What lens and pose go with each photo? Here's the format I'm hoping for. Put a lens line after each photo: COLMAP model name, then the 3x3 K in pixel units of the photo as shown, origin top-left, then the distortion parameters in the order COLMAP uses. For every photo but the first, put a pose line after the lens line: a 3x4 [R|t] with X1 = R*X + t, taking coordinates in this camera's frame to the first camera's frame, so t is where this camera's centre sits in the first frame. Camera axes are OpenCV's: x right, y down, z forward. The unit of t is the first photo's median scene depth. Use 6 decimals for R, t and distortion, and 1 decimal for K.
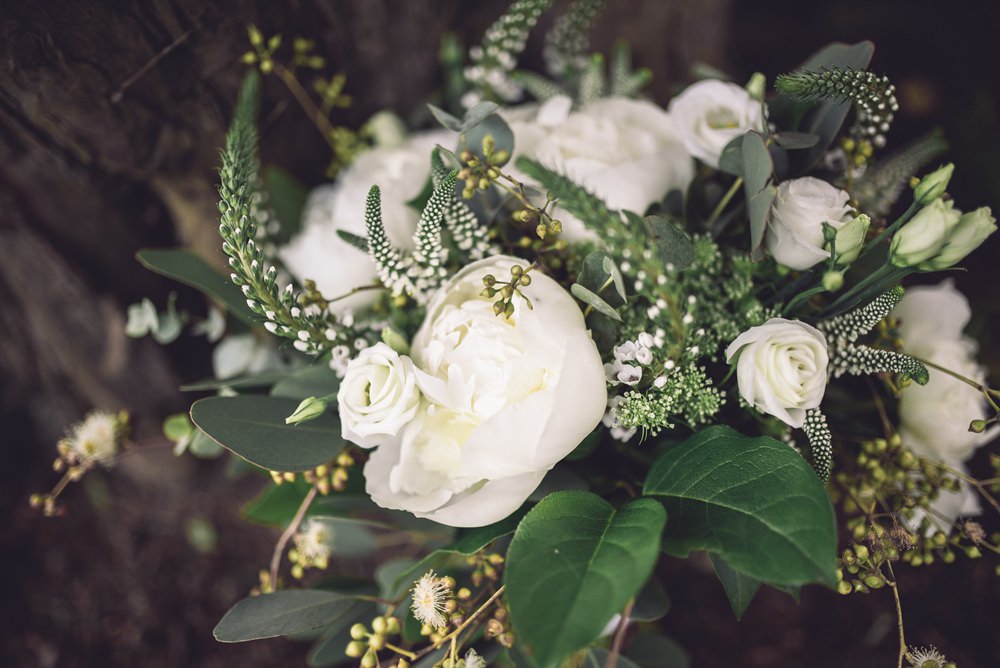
lens RADIAL K [[1012.3, 0, 500.0], [0, 1012.3, 334.0], [0, 0, 1]] dist [-0.005925, 0.002960]
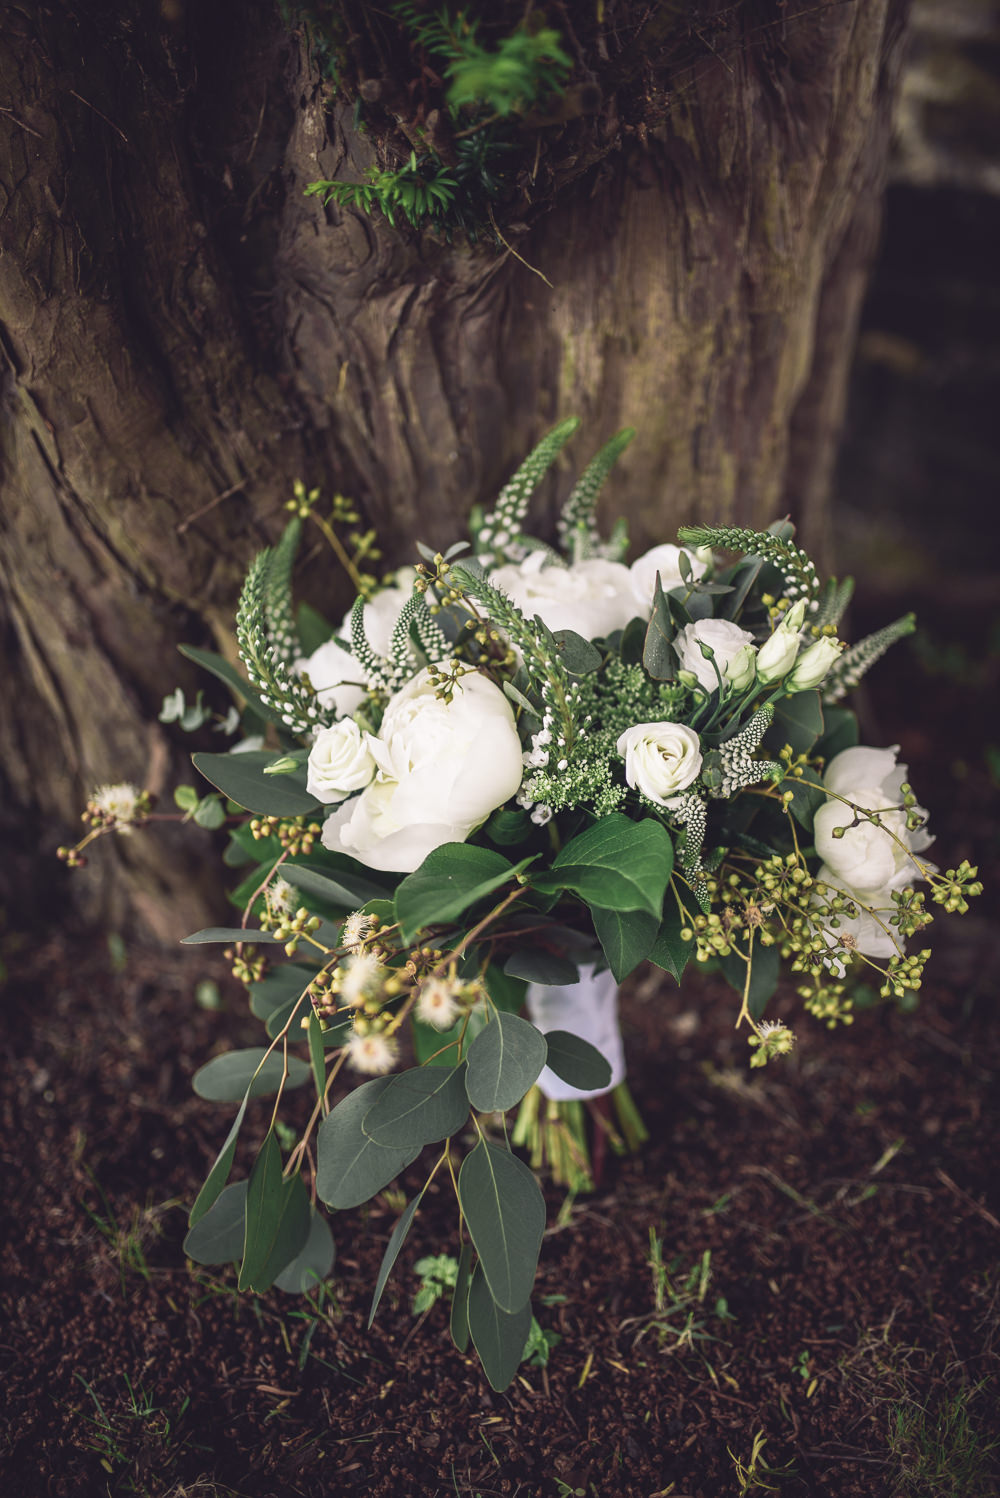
lens RADIAL K [[1516.4, 0, 500.0], [0, 1516.4, 749.0], [0, 0, 1]] dist [-0.005925, 0.002960]
pose [[0.980182, 0.087934, -0.177514, 0.364145], [-0.121283, 0.974890, -0.186764, 0.338553], [0.156633, 0.204592, 0.966234, -0.689866]]
